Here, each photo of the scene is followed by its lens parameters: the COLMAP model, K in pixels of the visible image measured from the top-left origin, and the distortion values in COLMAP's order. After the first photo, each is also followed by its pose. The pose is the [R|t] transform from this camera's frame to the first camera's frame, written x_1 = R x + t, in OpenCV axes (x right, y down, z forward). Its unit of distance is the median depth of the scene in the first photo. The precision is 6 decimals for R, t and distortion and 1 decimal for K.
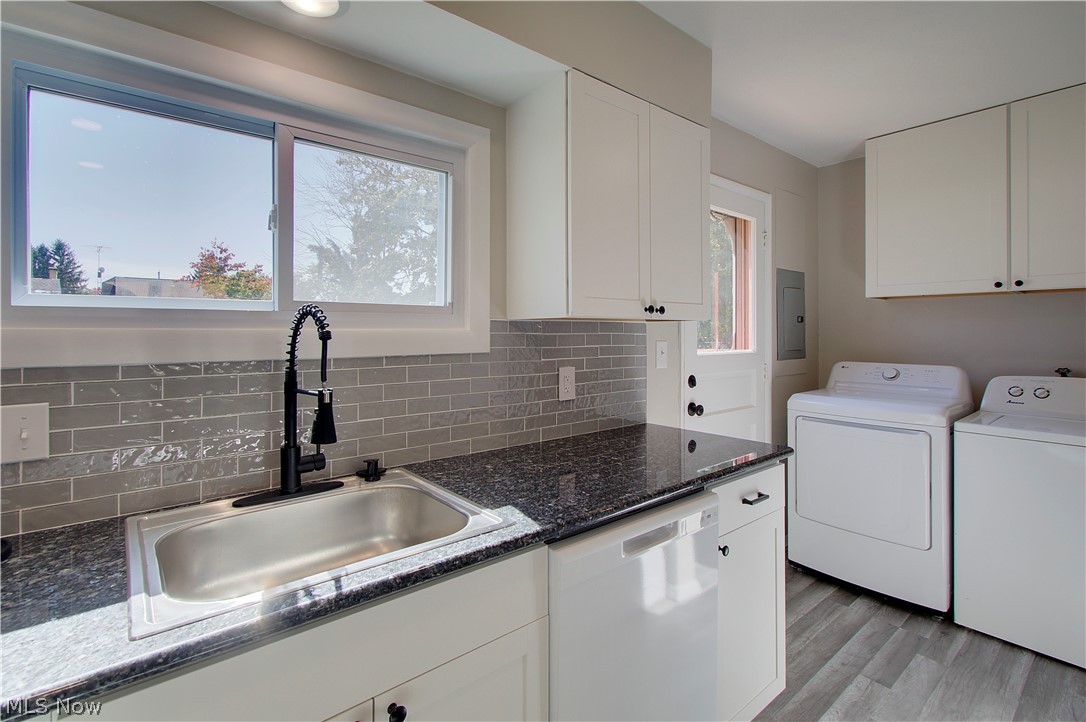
lens RADIAL K [[505.2, 0, 526.3], [0, 505.2, 334.3], [0, 0, 1]] dist [0.005126, 0.000987]
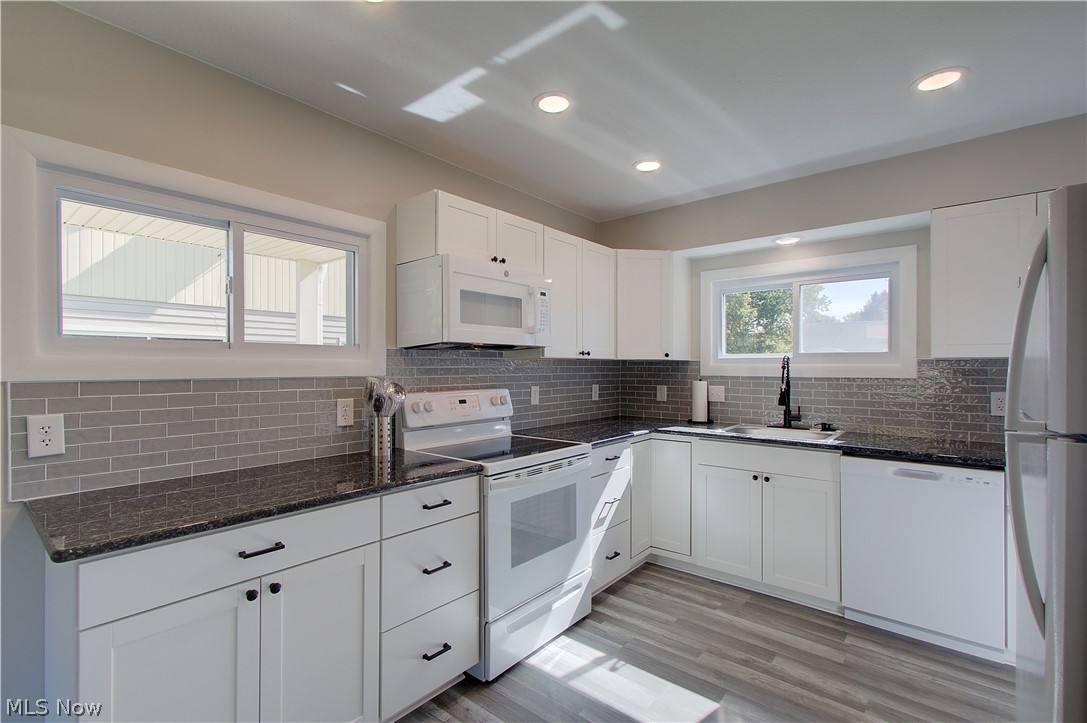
lens RADIAL K [[505.7, 0, 540.6], [0, 505.7, 365.4], [0, 0, 1]] dist [0.005126, 0.000987]
pose [[0.190702, 0.000679, -0.981648, 1.859639], [-0.005861, 0.999983, -0.000447, 0.002204], [0.981631, 0.005839, 0.190702, -0.747546]]
